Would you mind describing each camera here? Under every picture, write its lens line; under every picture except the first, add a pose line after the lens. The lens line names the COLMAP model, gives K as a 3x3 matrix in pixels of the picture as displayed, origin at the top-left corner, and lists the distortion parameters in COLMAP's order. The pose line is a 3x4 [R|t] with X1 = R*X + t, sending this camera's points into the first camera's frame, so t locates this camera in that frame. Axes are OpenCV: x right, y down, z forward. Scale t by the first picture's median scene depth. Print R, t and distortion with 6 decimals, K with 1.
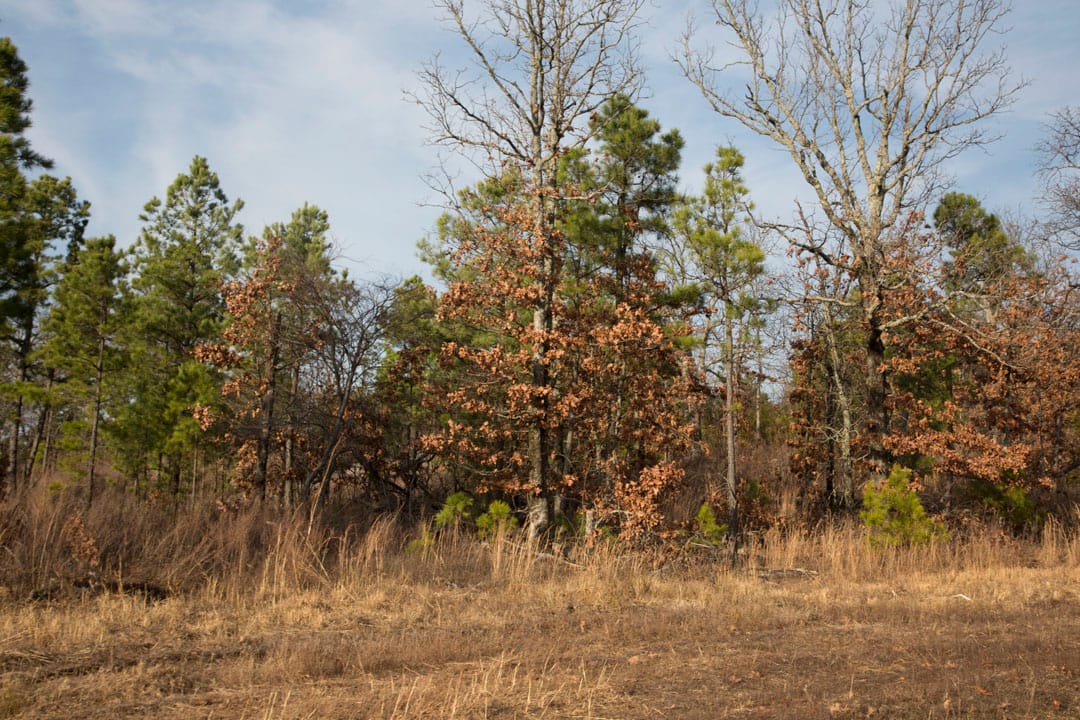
lens RADIAL K [[1341.1, 0, 540.1], [0, 1341.1, 378.2], [0, 0, 1]] dist [-0.005928, 0.378543]
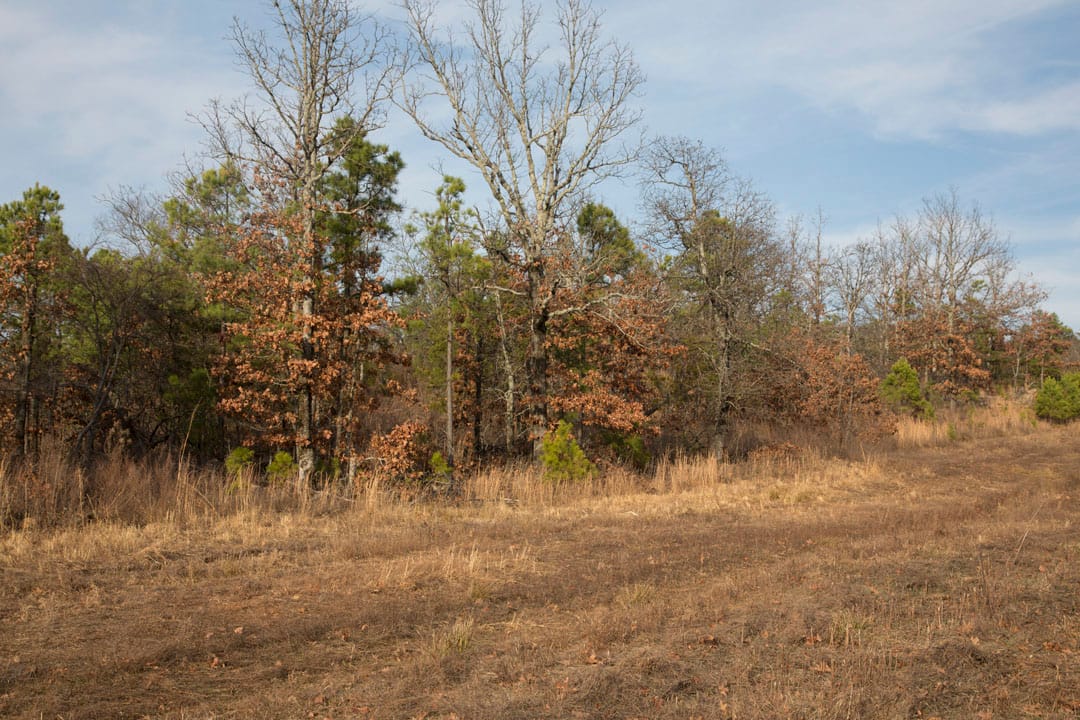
lens RADIAL K [[1341.1, 0, 540.1], [0, 1341.1, 378.2], [0, 0, 1]] dist [-0.005928, 0.378543]
pose [[0.945838, 0.004409, 0.324610, -0.173392], [-0.017376, 0.999162, 0.037058, -0.023491], [-0.324174, -0.040692, 0.945122, -0.222982]]
